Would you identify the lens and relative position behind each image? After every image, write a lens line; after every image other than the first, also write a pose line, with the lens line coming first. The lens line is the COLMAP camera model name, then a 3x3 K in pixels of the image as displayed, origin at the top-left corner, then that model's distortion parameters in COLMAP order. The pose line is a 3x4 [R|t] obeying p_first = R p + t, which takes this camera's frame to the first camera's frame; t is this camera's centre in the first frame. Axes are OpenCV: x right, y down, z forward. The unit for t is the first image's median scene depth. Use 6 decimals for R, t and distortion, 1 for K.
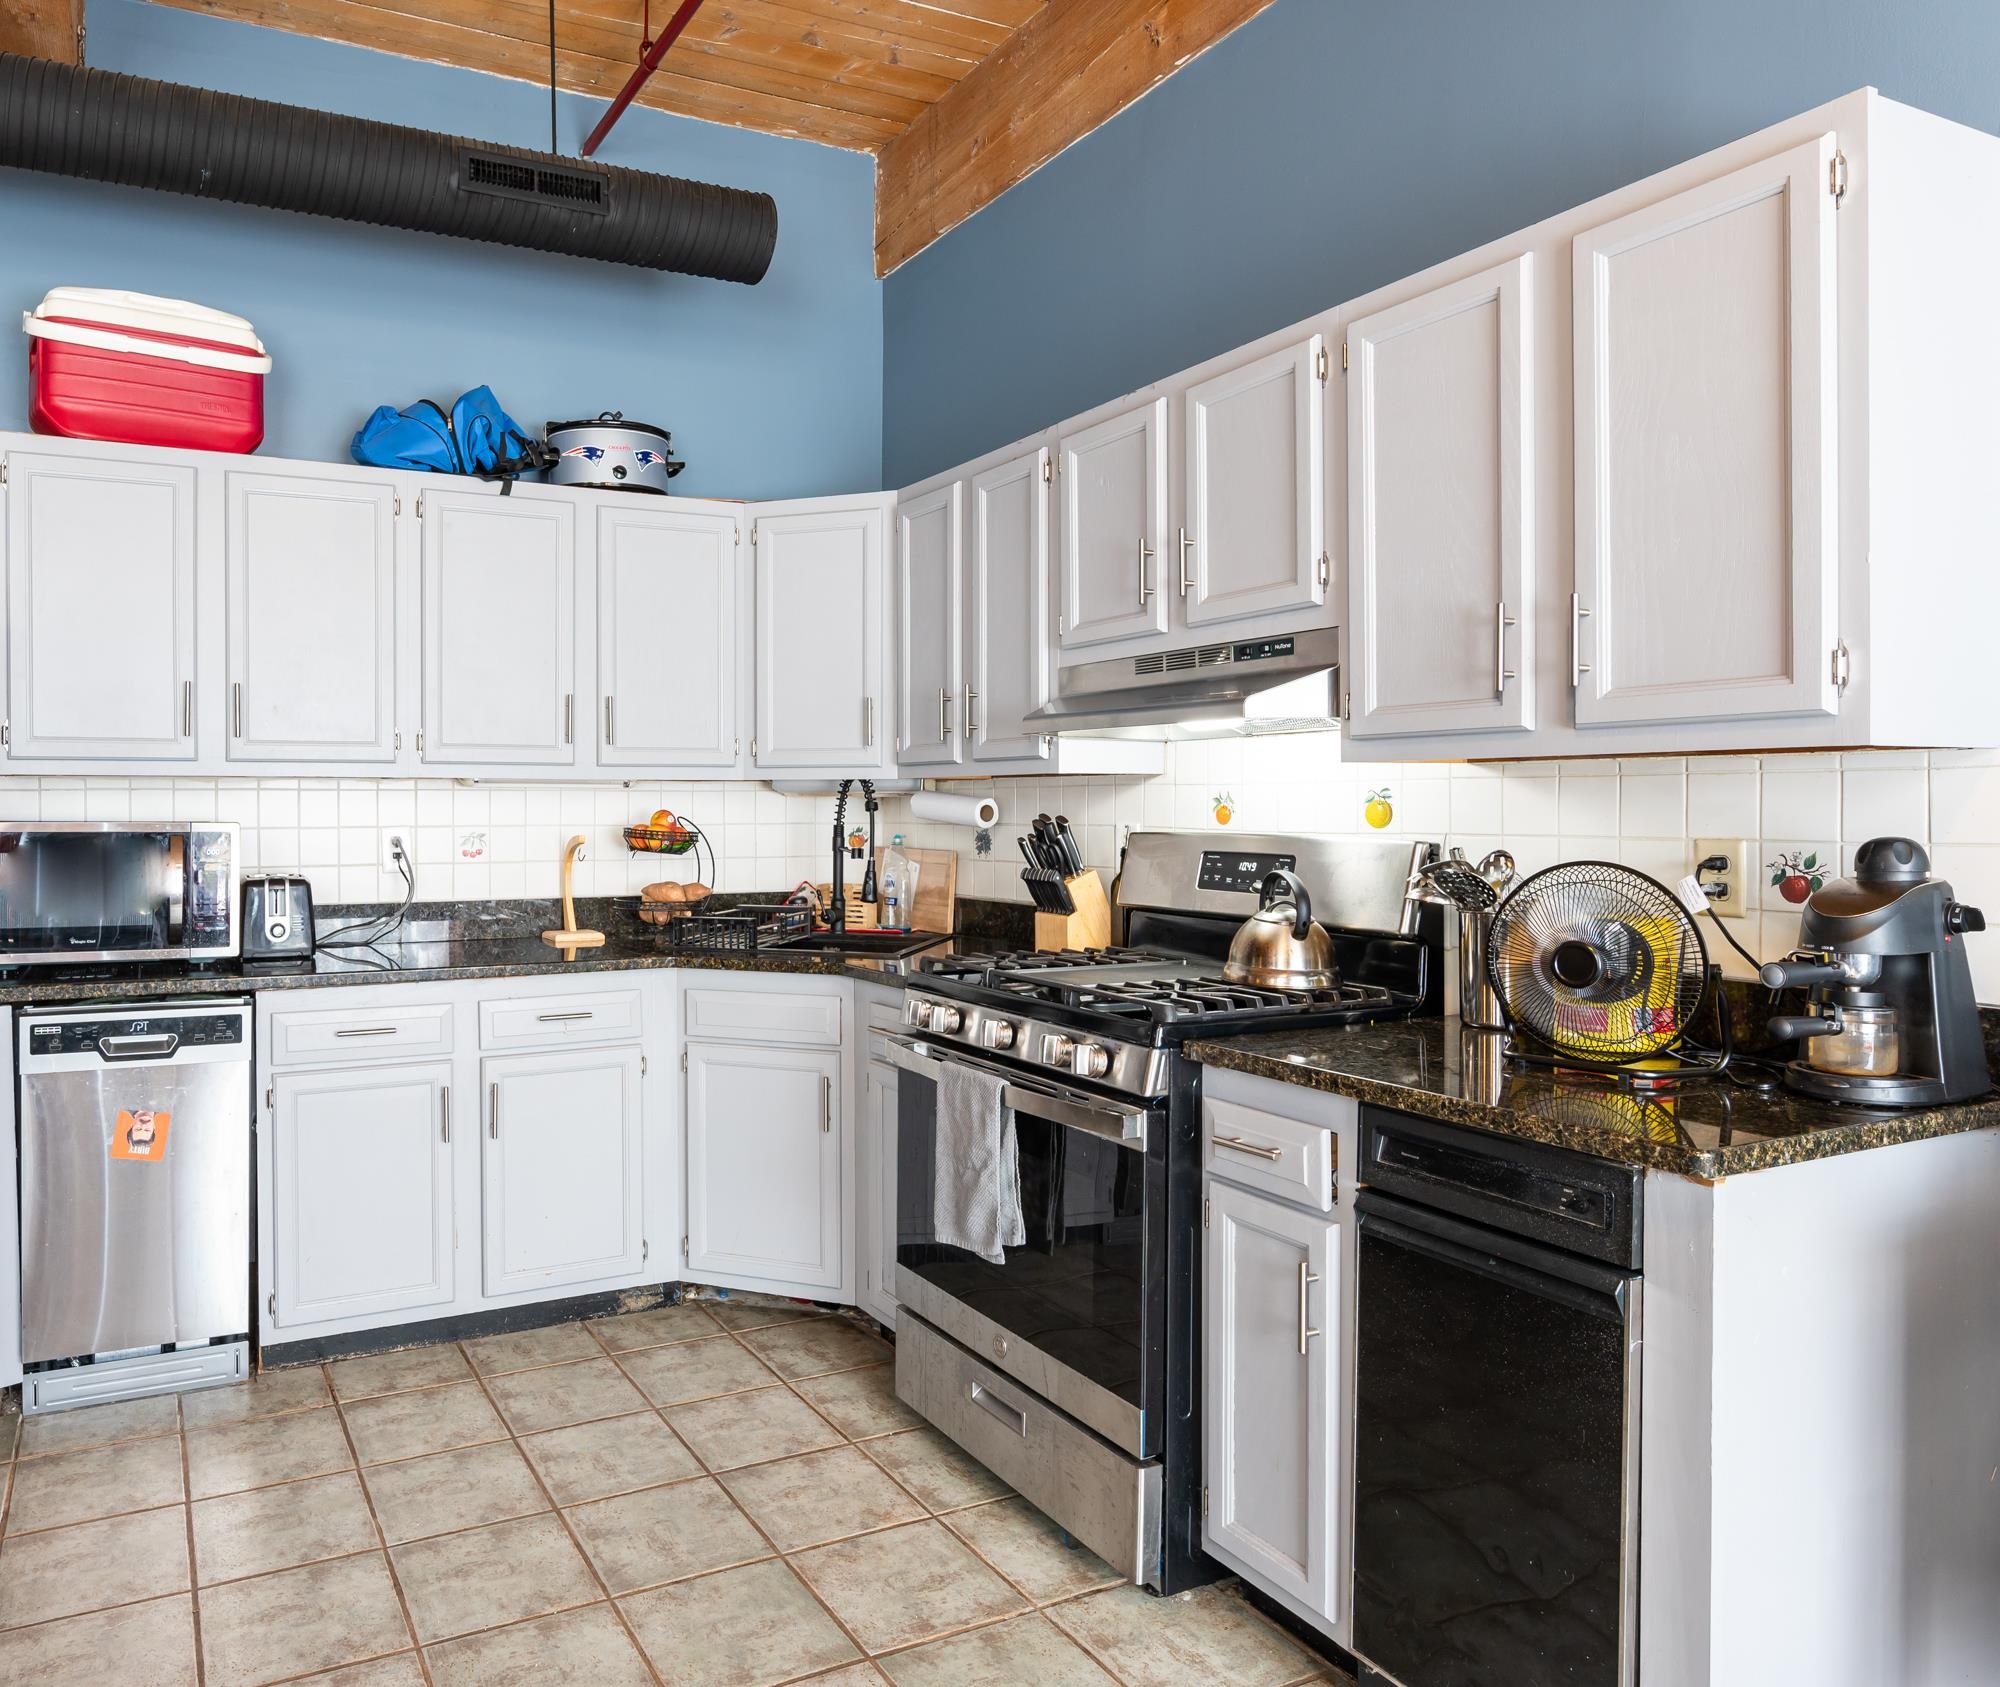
lens RADIAL K [[1565.2, 0, 1000.0], [0, 1565.2, 831.7], [0, 0, 1]] dist [-0.008477, -0.001873]
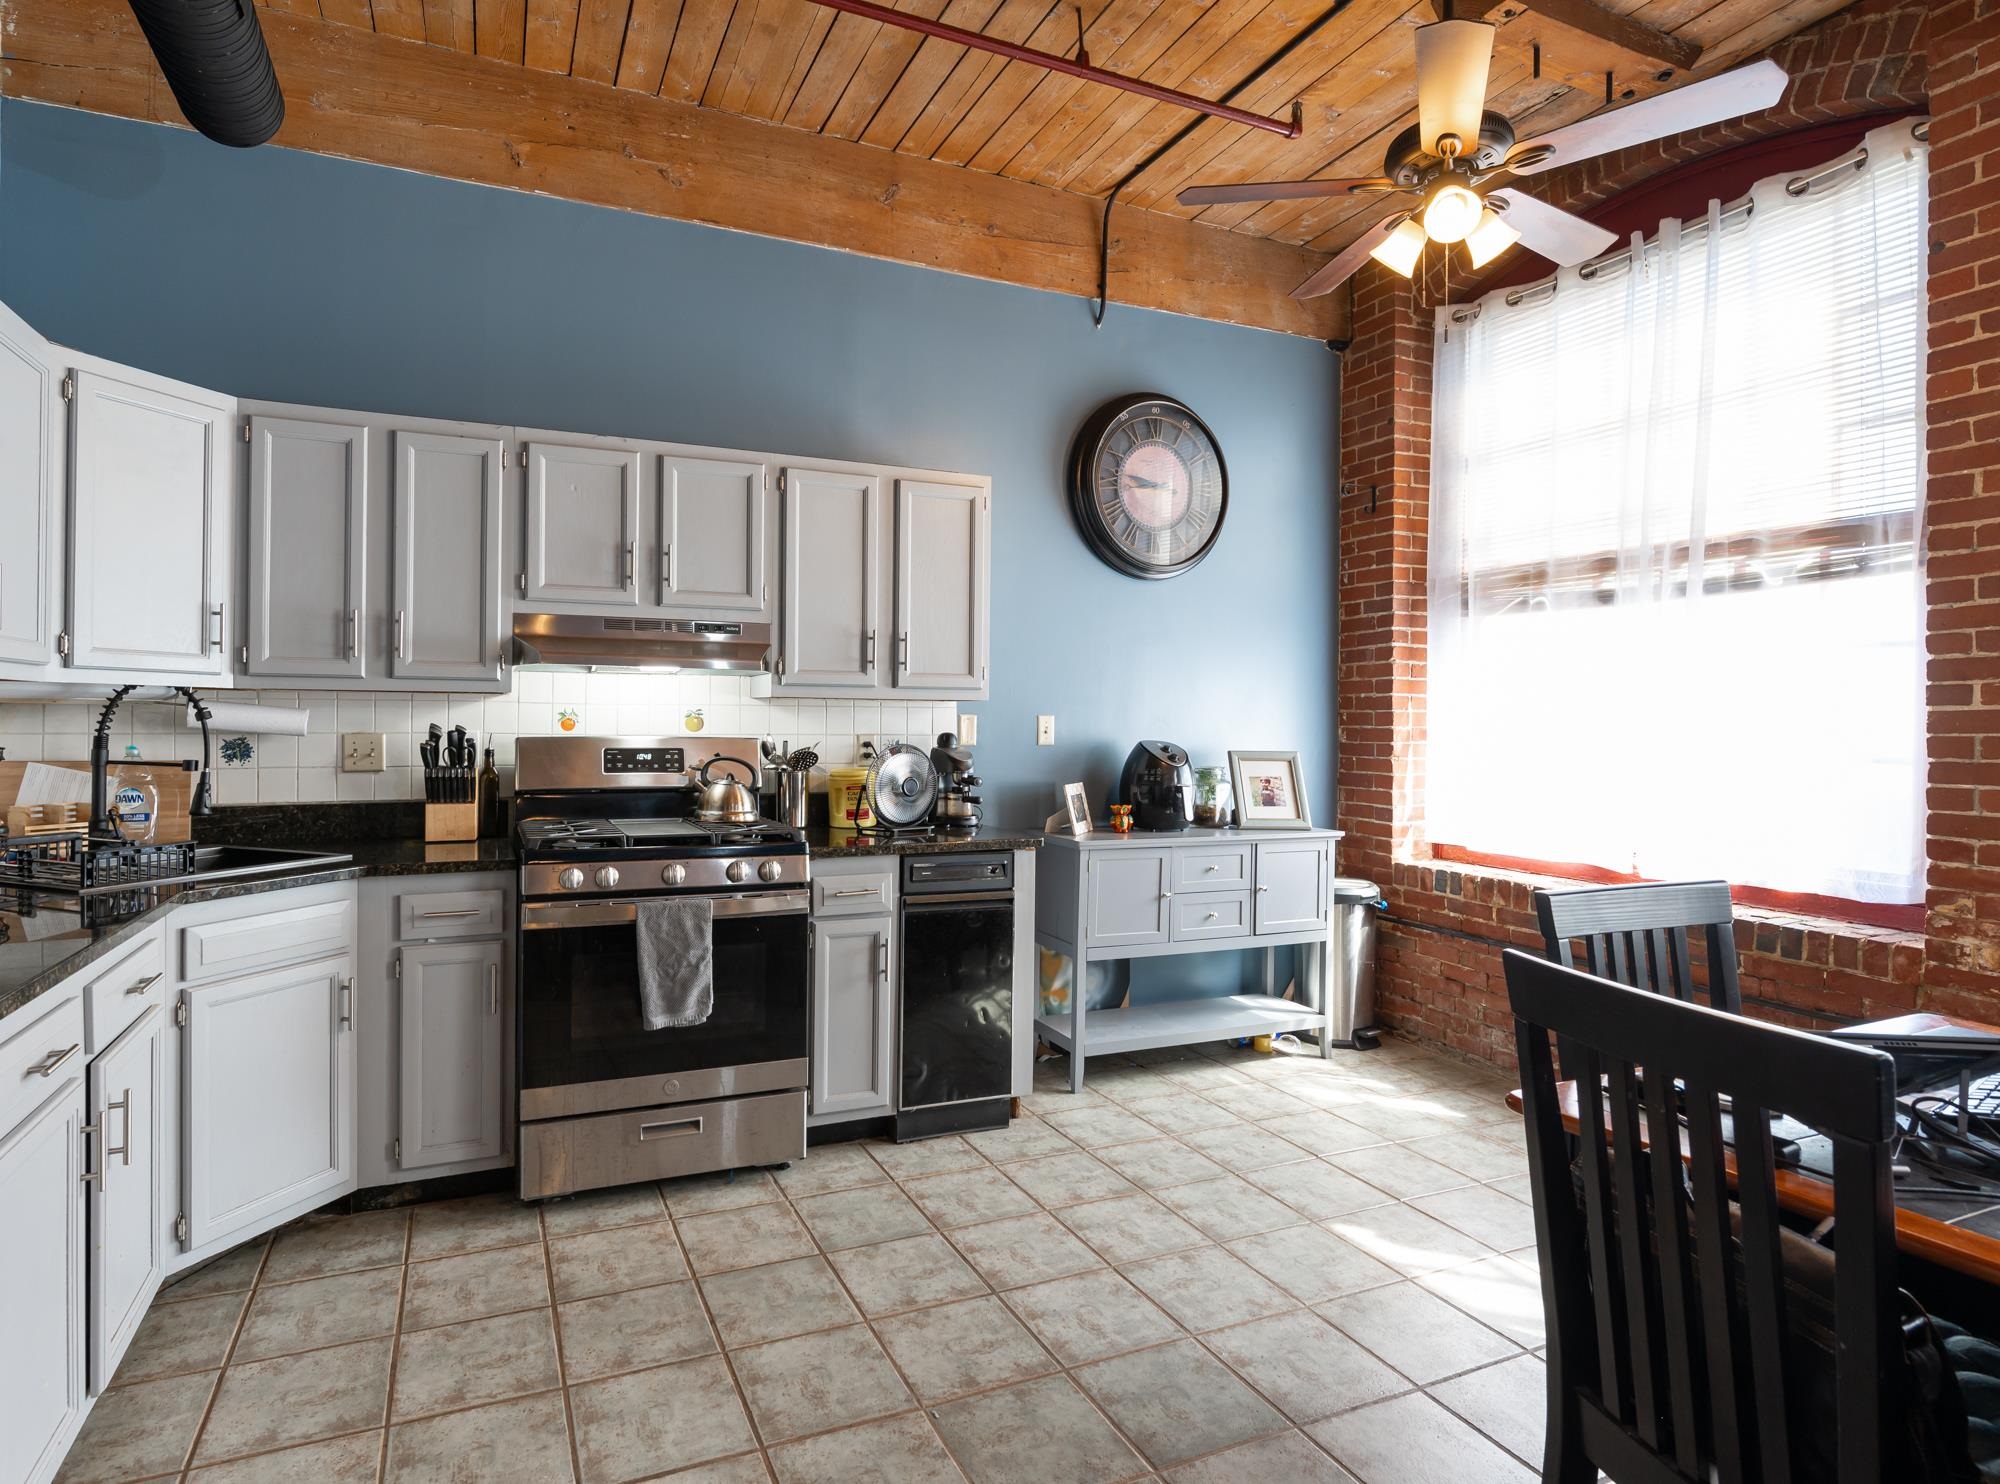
lens RADIAL K [[978.6, 0, 999.7], [0, 978.6, 729.8], [0, 0, 1]] dist [0.001158, 0.000282]
pose [[0.011968, -0.006960, 0.999904, -0.881251], [0.008604, 0.999939, 0.006858, -0.009592], [-0.999891, 0.008521, 0.012027, 0.655188]]
